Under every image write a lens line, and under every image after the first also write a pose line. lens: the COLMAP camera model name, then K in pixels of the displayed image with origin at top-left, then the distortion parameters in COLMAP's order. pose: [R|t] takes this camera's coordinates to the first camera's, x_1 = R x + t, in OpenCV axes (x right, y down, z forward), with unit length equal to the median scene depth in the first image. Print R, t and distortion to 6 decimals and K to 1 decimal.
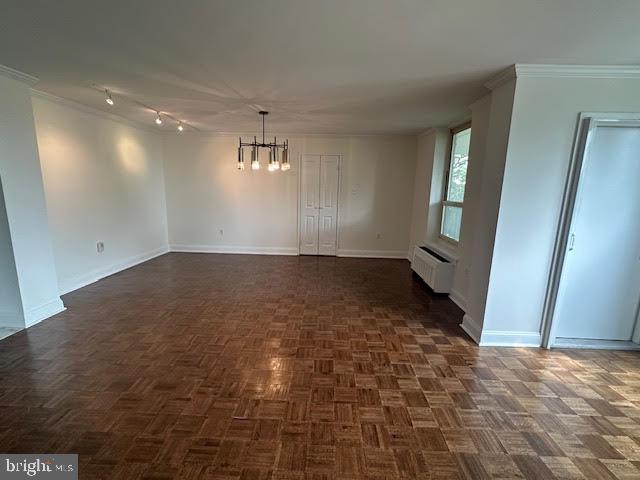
lens RADIAL K [[287.8, 0, 319.4], [0, 287.8, 239.0], [0, 0, 1]] dist [-0.000866, -0.000297]
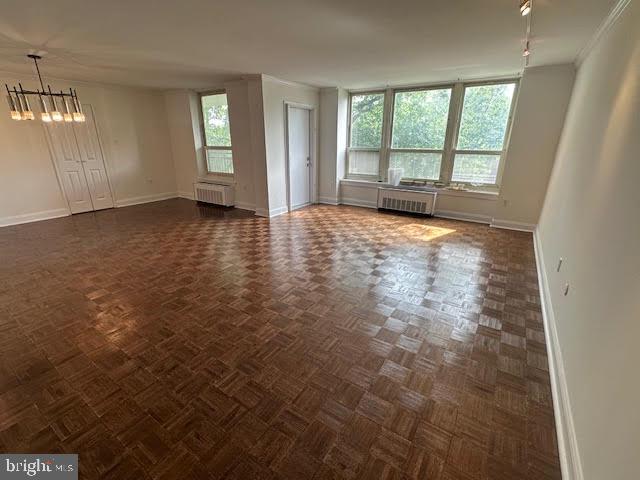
lens RADIAL K [[287.8, 0, 319.0], [0, 287.8, 239.3], [0, 0, 1]] dist [-0.000866, -0.000297]
pose [[0.531807, -0.302110, 0.791145, -0.615764], [0.163293, 0.953254, 0.254248, 0.038144], [-0.830973, -0.006022, 0.556279, -0.281851]]
